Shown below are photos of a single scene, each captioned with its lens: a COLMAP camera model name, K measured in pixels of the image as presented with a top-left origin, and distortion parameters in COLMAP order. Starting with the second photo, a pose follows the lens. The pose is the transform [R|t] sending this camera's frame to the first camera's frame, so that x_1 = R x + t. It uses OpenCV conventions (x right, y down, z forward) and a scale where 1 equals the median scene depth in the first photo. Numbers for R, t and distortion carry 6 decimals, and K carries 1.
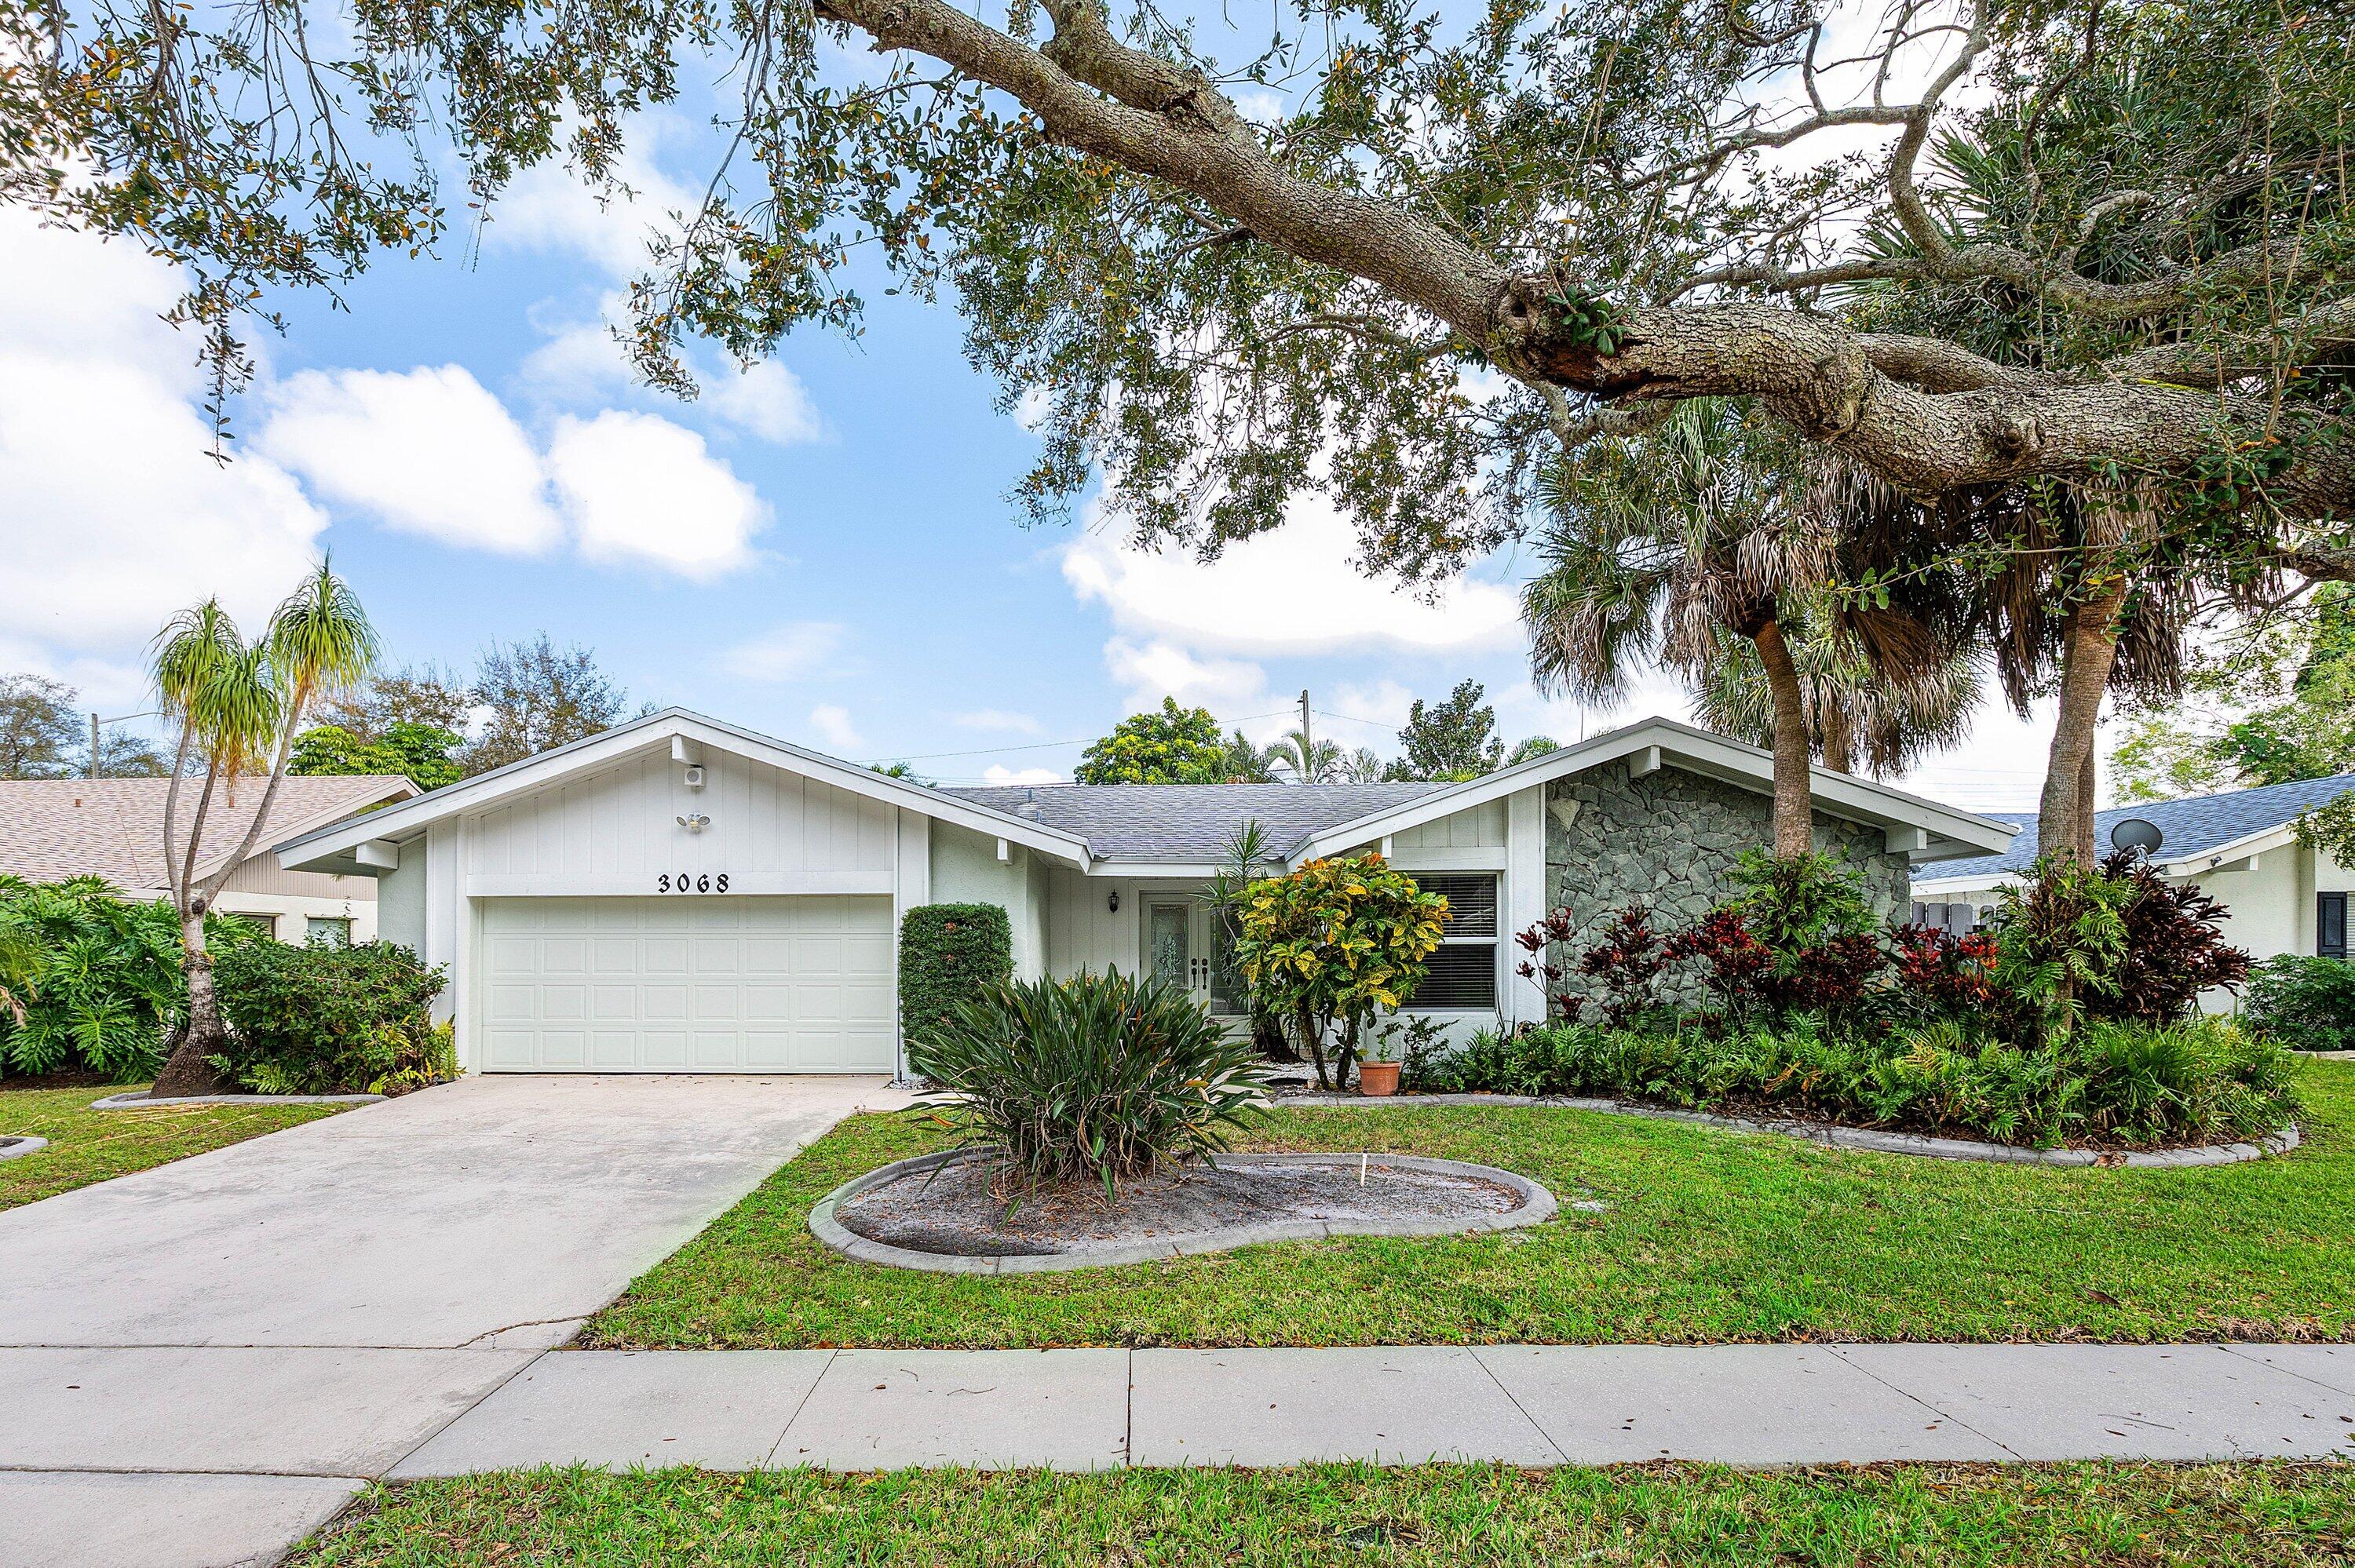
lens RADIAL K [[1155.3, 0, 1178.1], [0, 1155.3, 790.9], [0, 0, 1]] dist [0.004936, -0.000470]
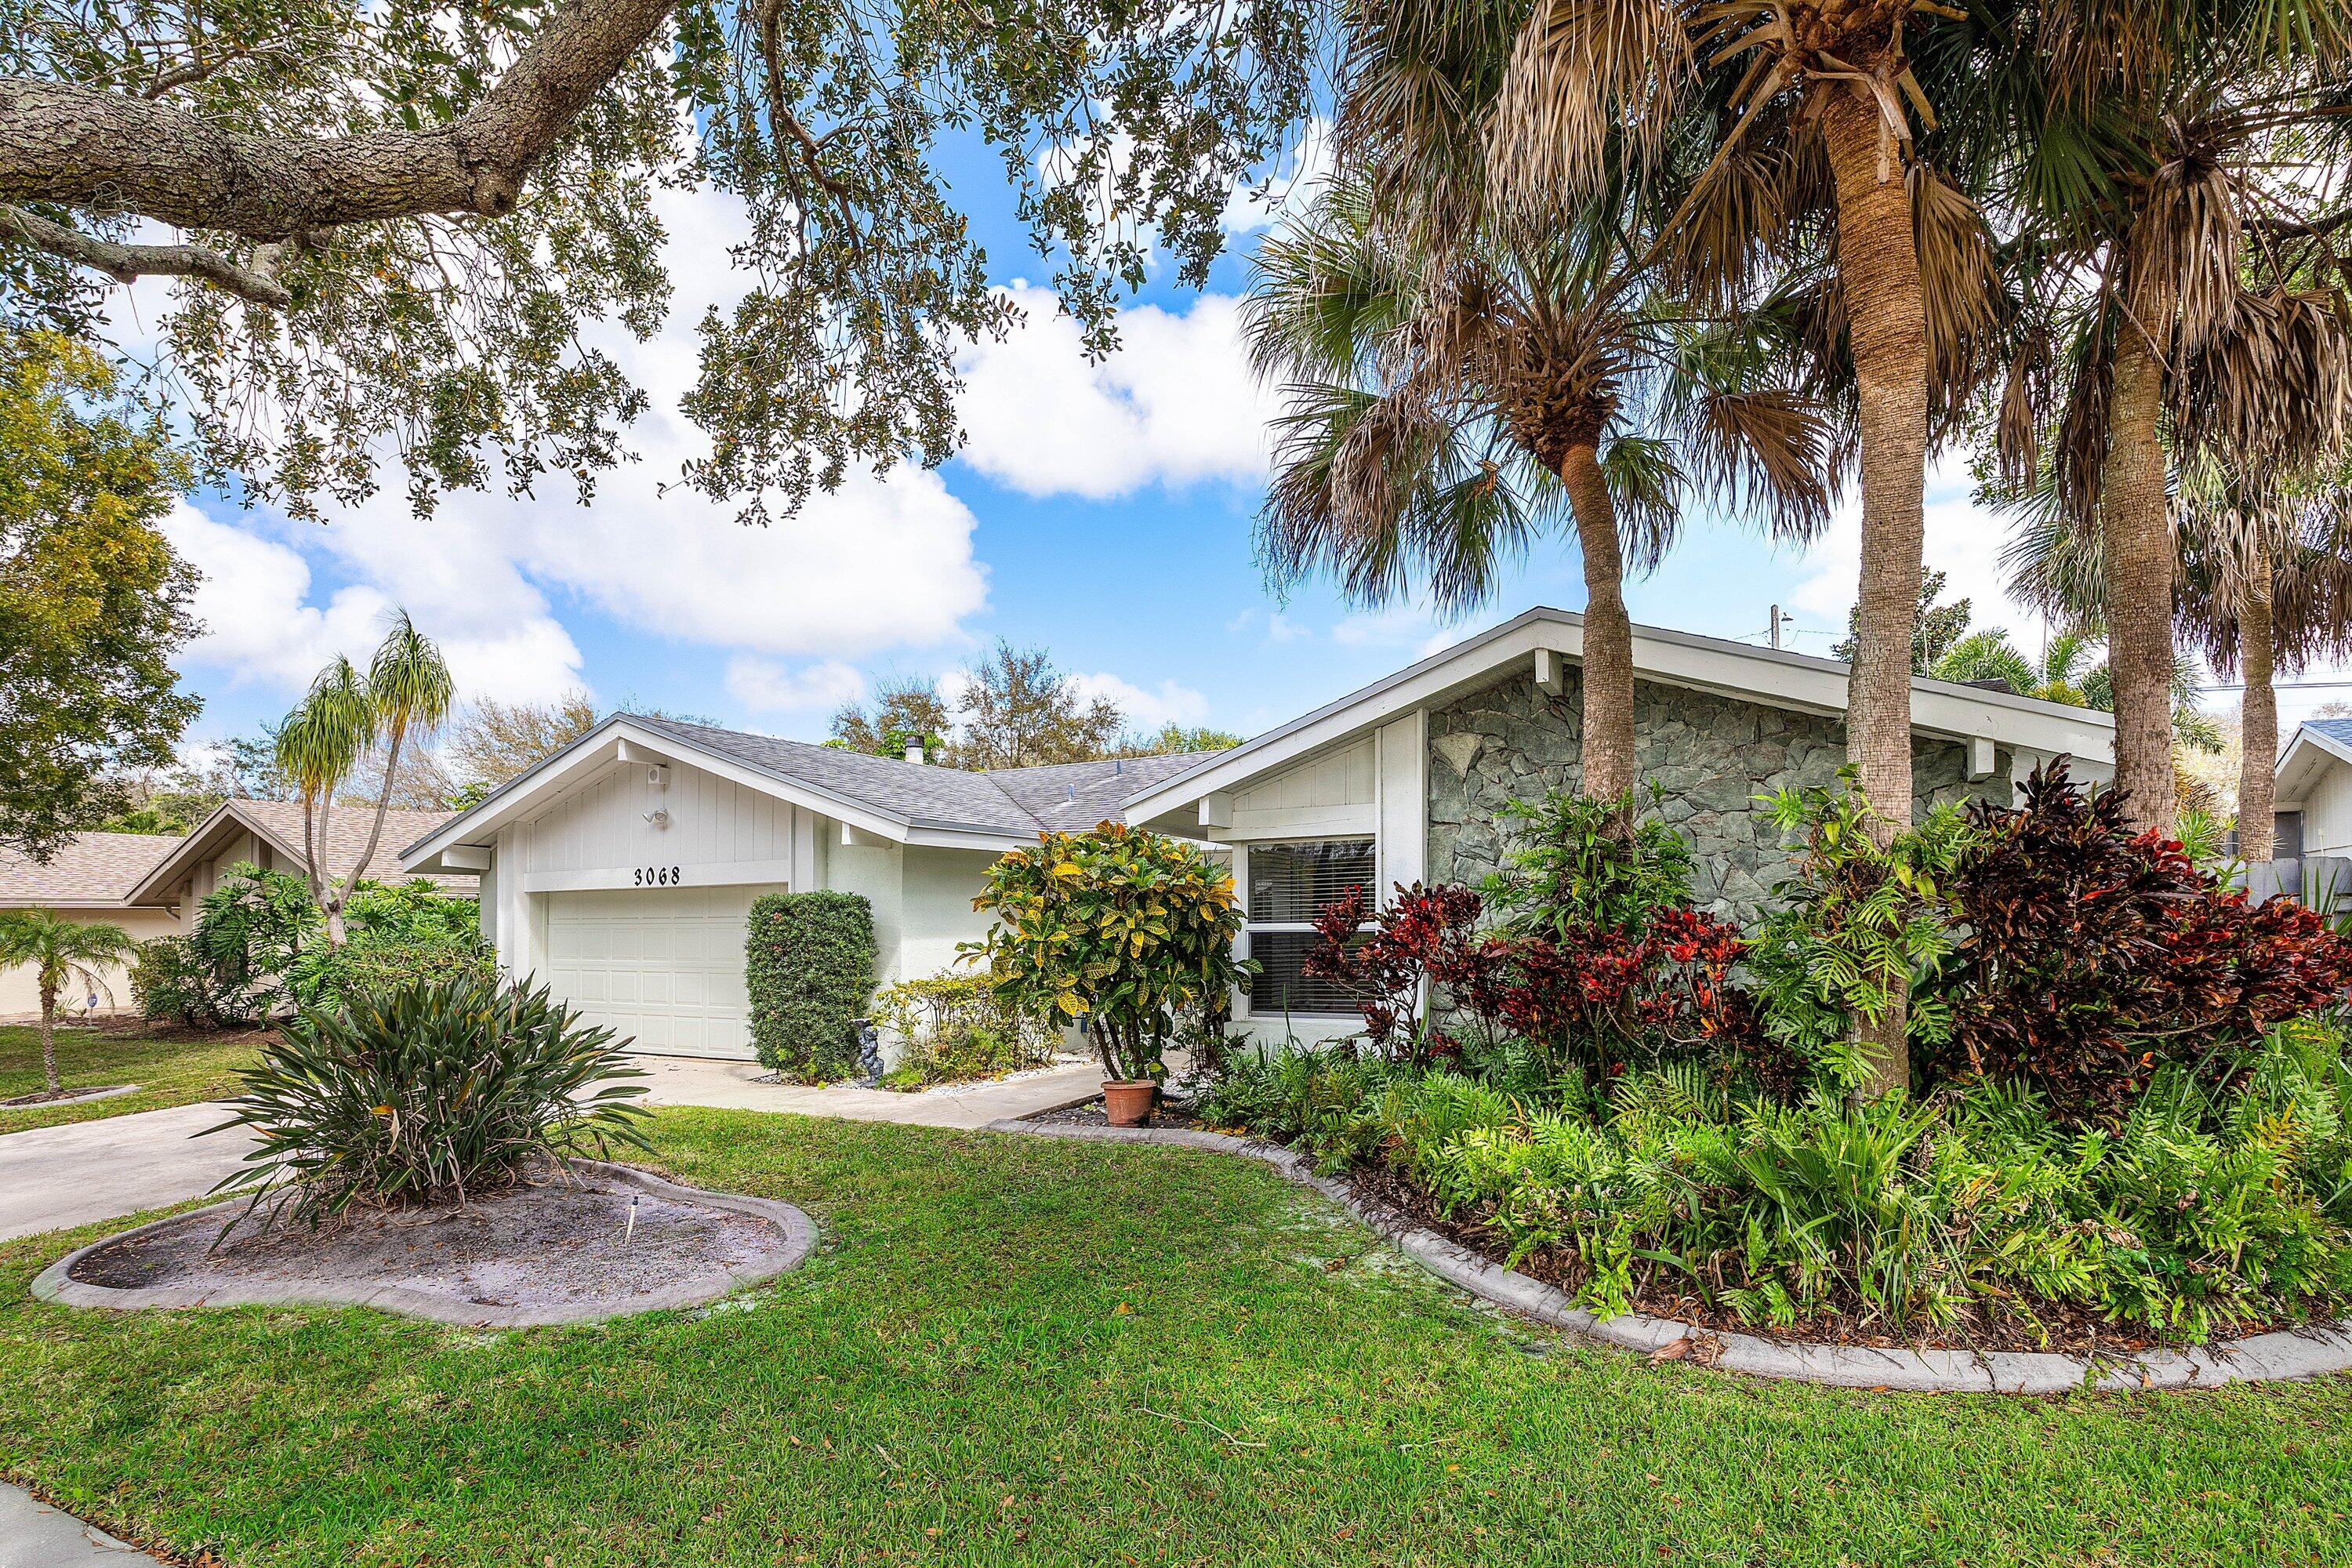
lens RADIAL K [[1205.7, 0, 1031.5], [0, 1205.7, 771.1], [0, 0, 1]] dist [0.002835, 0.000341]
pose [[0.884288, -0.064542, -0.462460, 0.403642], [0.067130, 0.997685, -0.010877, 0.019159], [0.462091, -0.021426, 0.886573, 0.183666]]
